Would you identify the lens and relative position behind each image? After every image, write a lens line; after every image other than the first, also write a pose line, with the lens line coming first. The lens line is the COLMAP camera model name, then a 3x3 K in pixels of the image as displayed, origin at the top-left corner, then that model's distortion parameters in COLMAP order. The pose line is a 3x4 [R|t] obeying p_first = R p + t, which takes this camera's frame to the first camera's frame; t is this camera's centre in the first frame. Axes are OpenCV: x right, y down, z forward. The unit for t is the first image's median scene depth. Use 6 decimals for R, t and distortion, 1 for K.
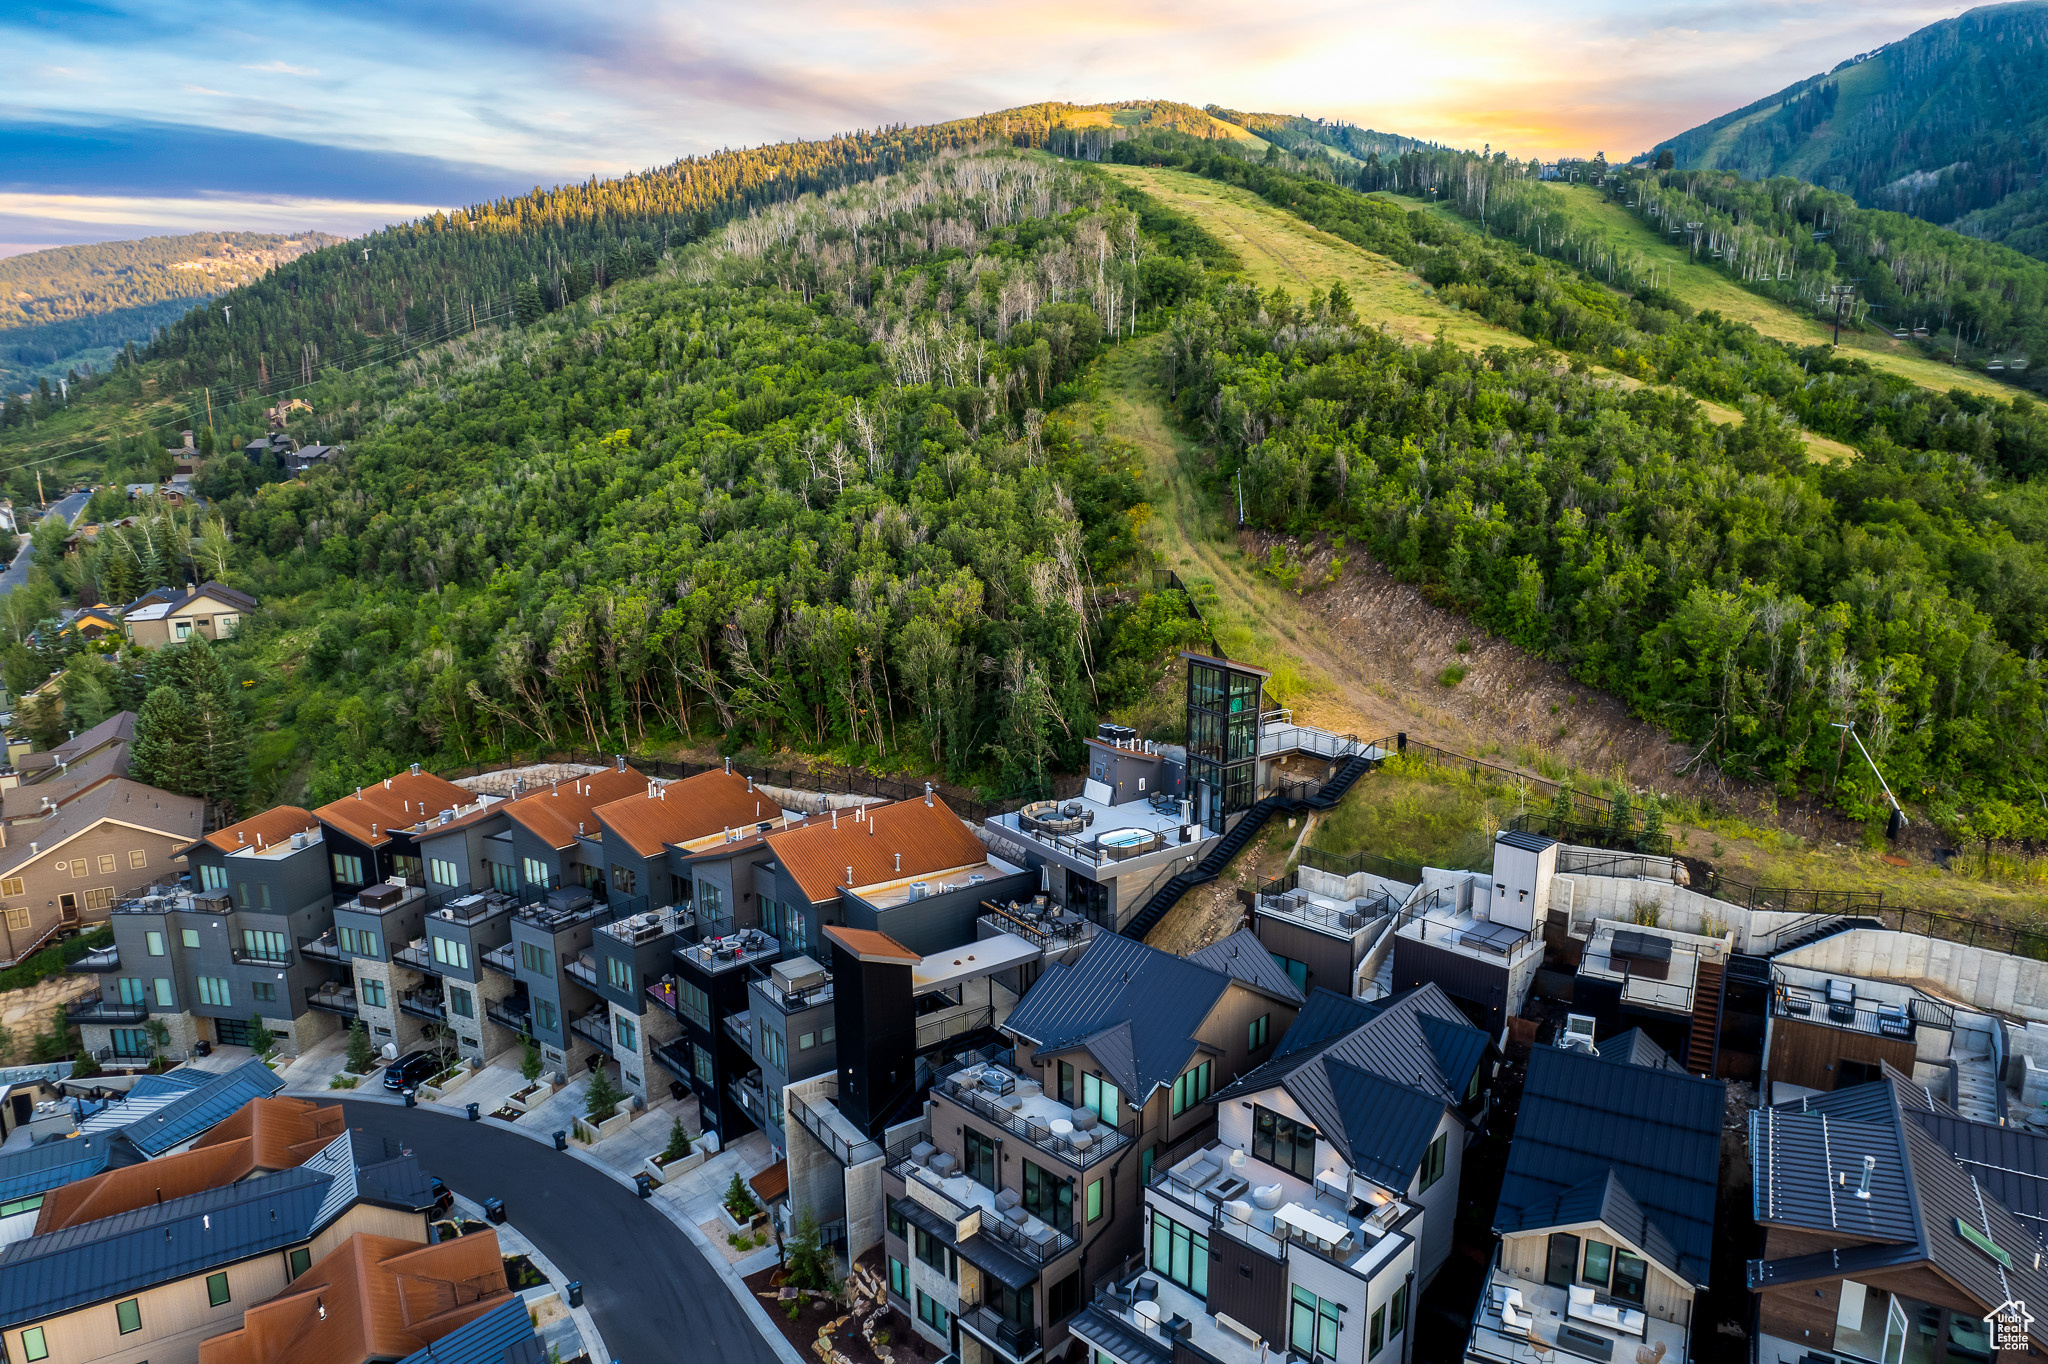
lens RADIAL K [[1303.1, 0, 1028.7], [0, 1303.1, 692.9], [0, 0, 1]] dist [-0.077368, 0.069590]
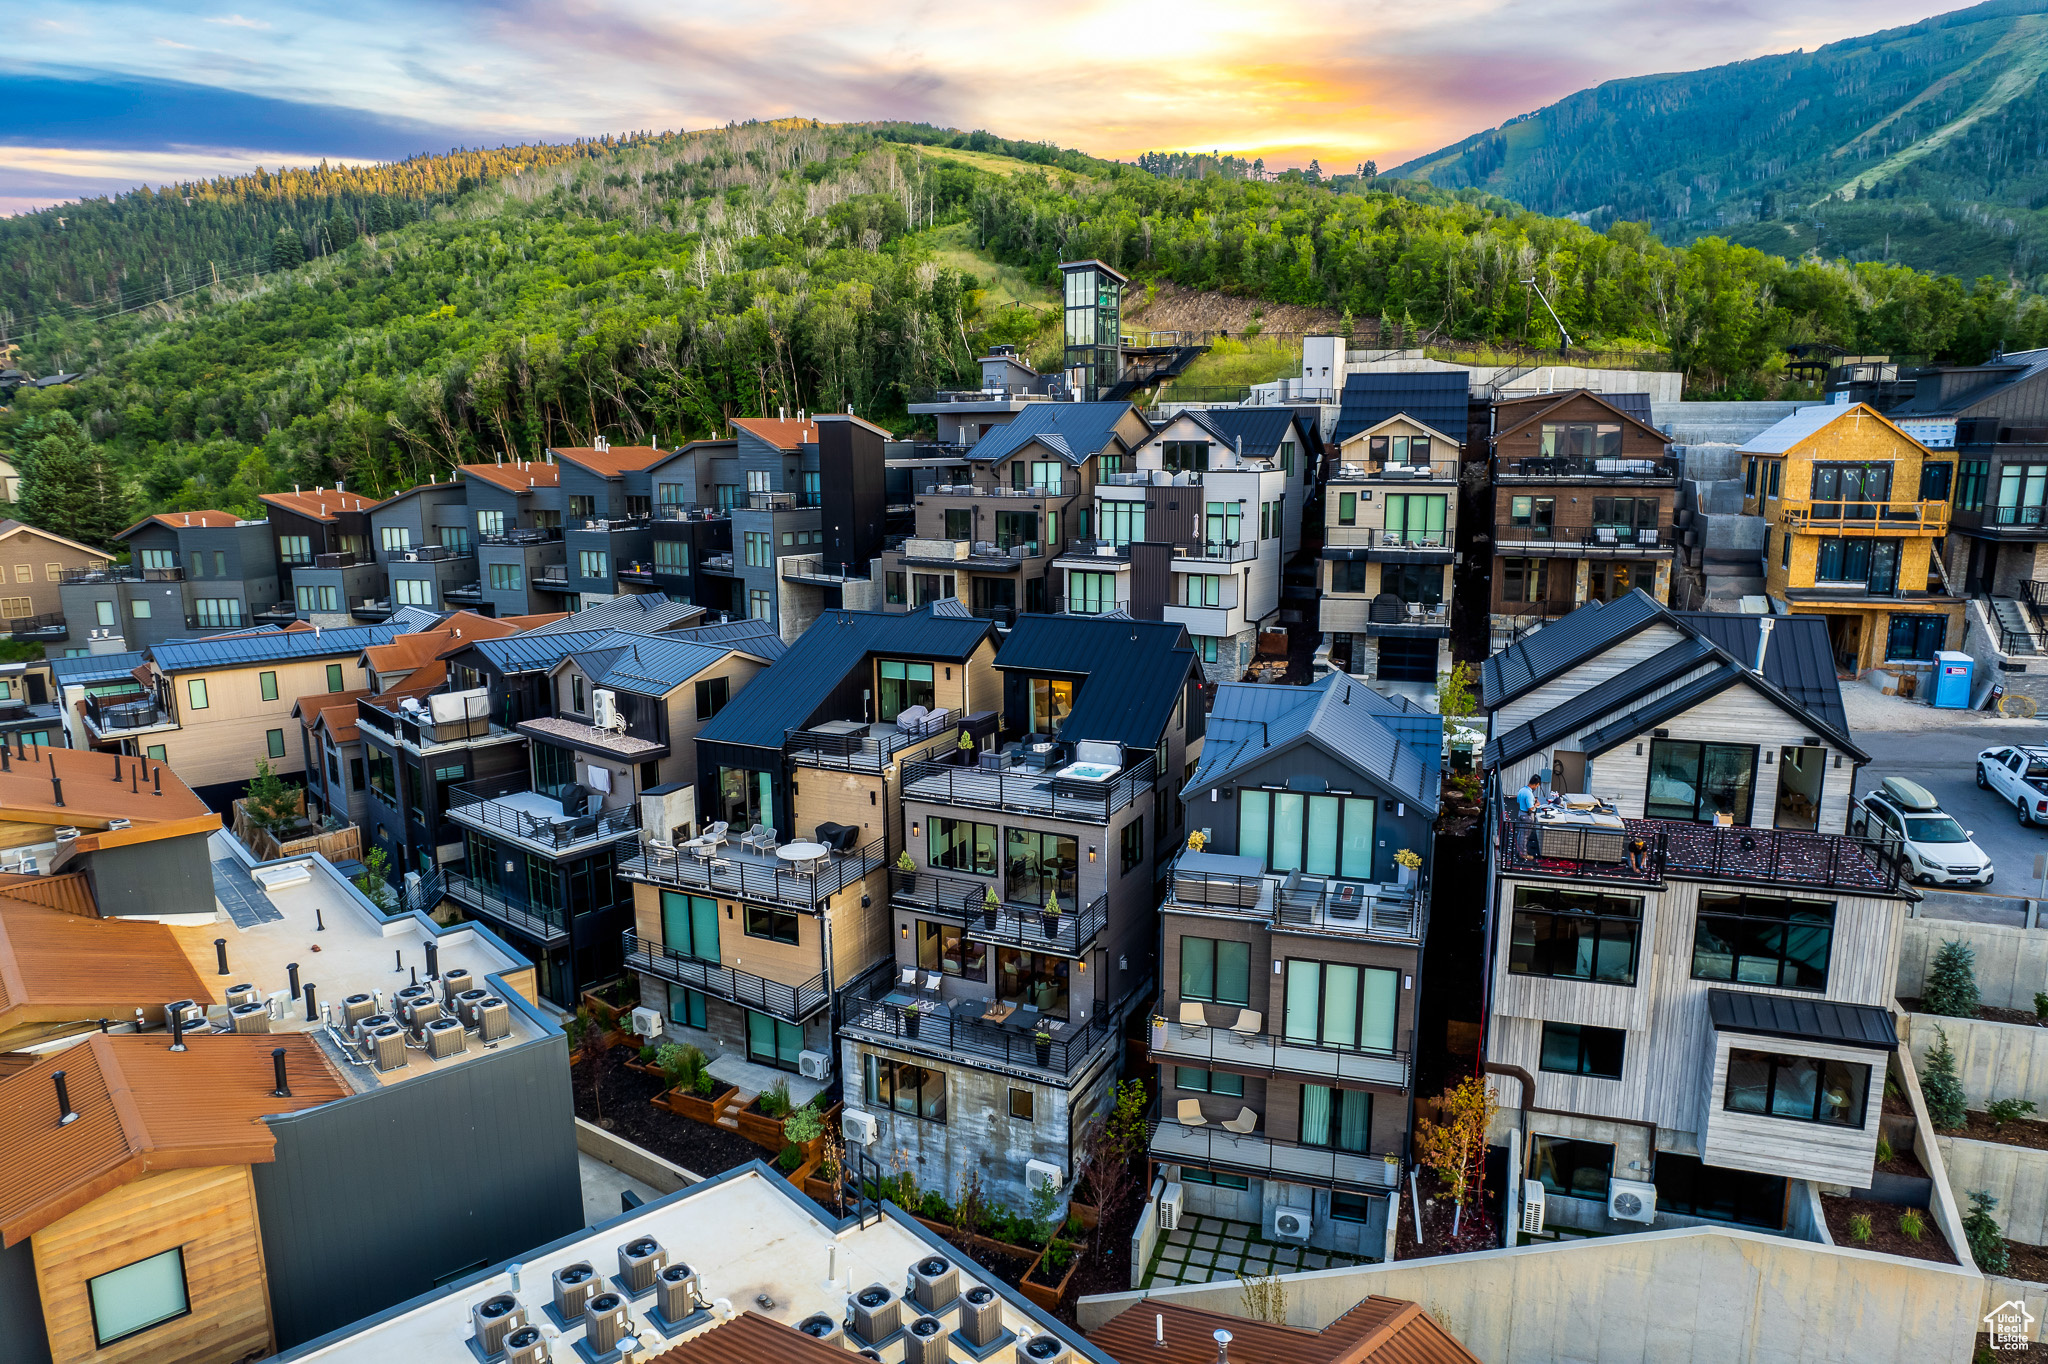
lens RADIAL K [[1303.1, 0, 1028.7], [0, 1303.1, 692.9], [0, 0, 1]] dist [-0.077368, 0.069590]
pose [[0.981469, -0.037686, 0.187876, -0.128147], [0.042788, 0.998815, -0.023173, 0.318487], [-0.186780, 0.030782, 0.981919, -0.189735]]
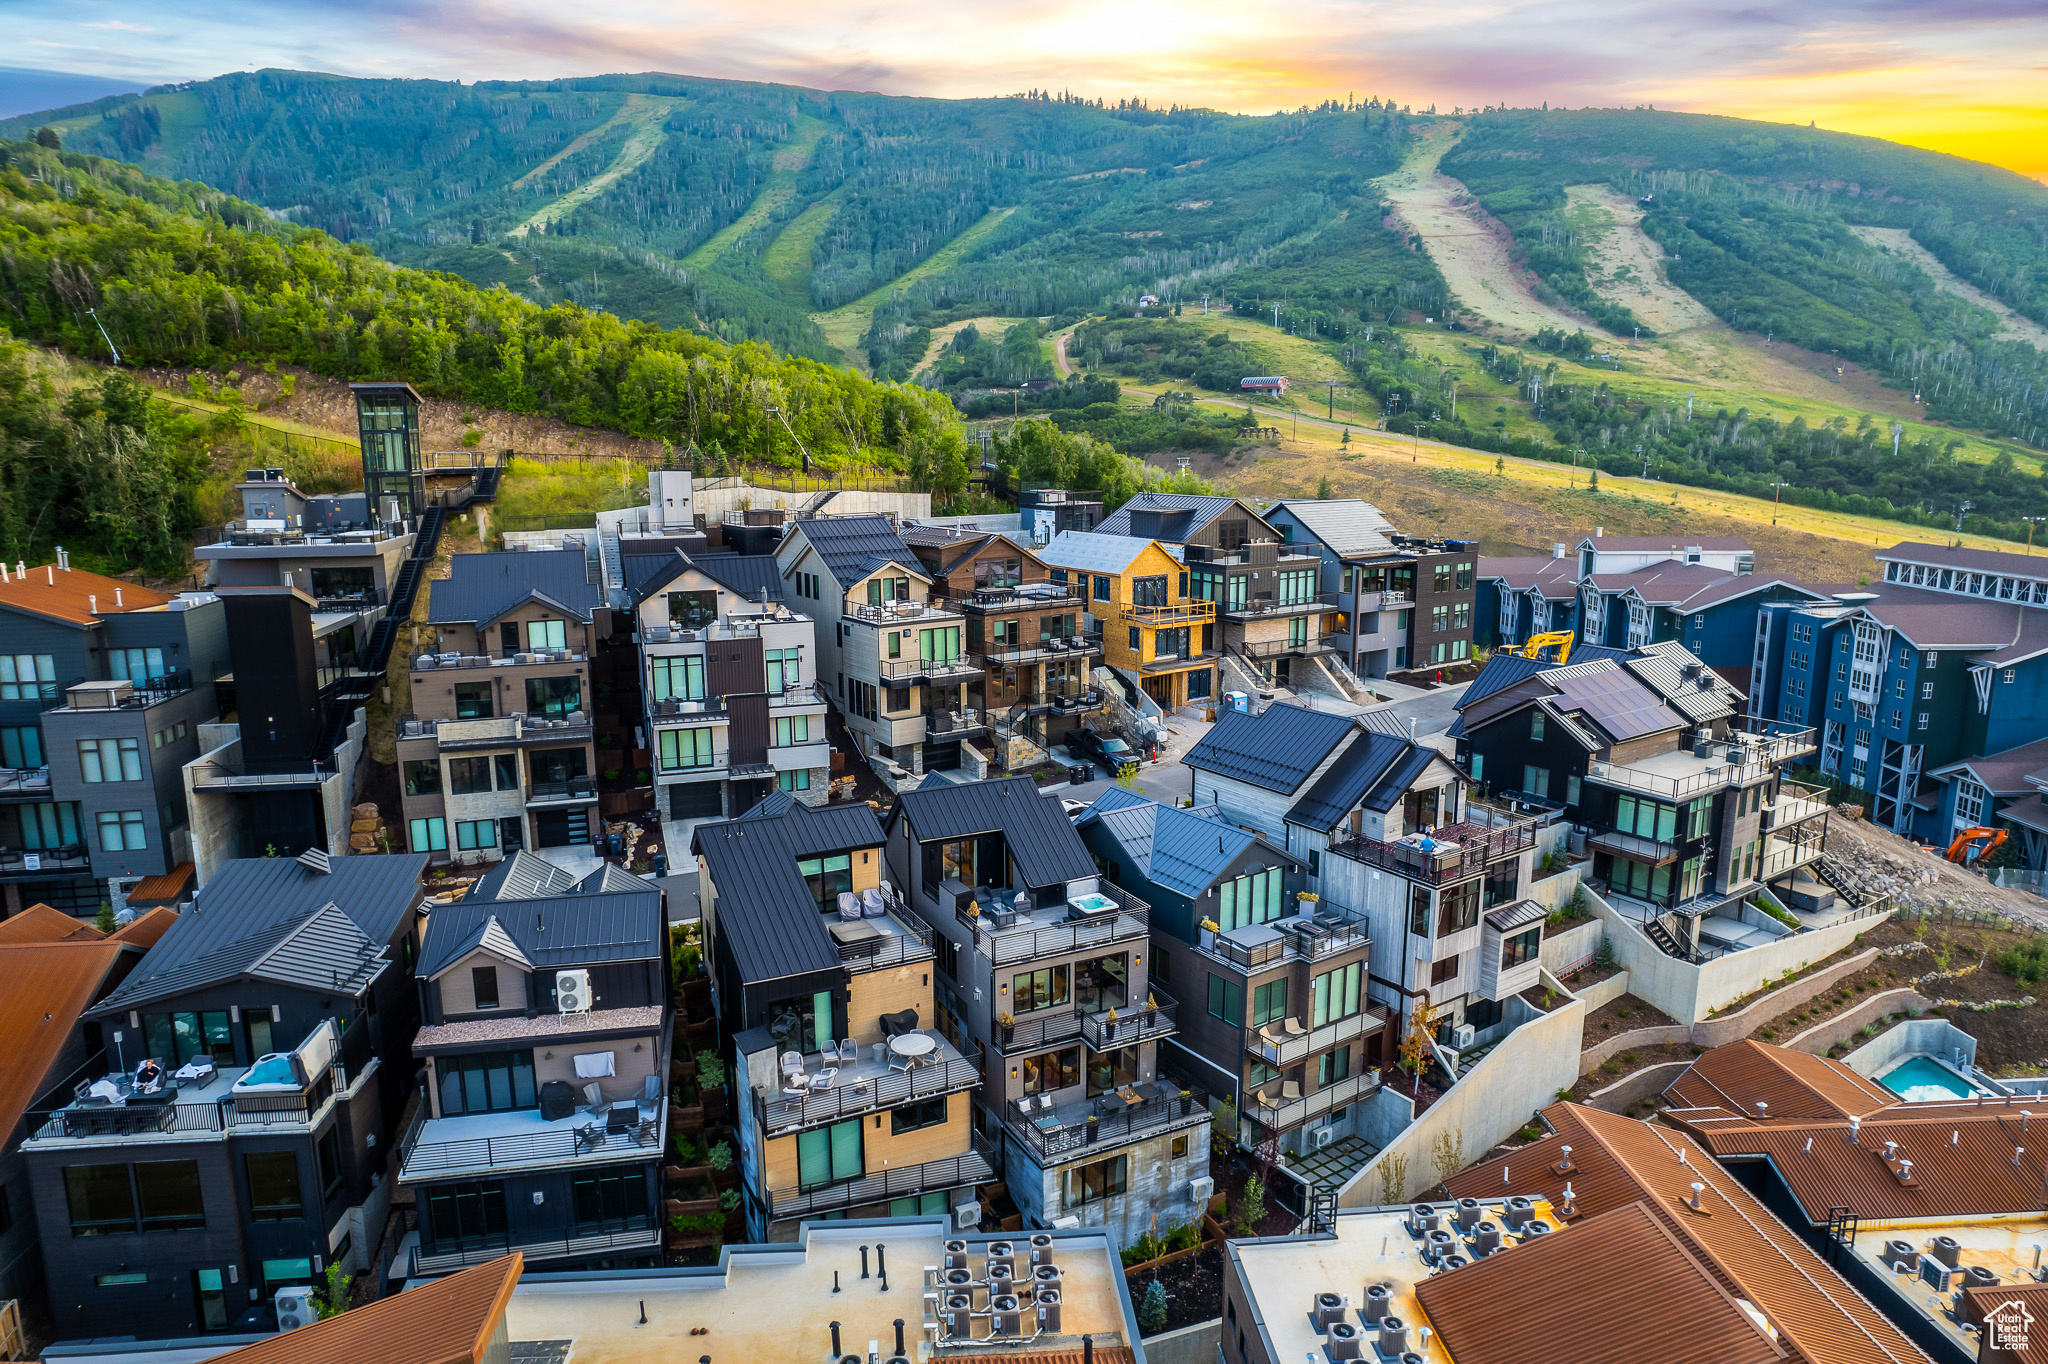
lens RADIAL K [[1303.1, 0, 1028.7], [0, 1303.1, 692.9], [0, 0, 1]] dist [-0.077368, 0.069590]
pose [[0.438192, -0.175370, 0.881608, -0.512297], [0.199086, 0.975360, 0.095066, 0.190722], [-0.876557, 0.133859, 0.462309, -0.030023]]
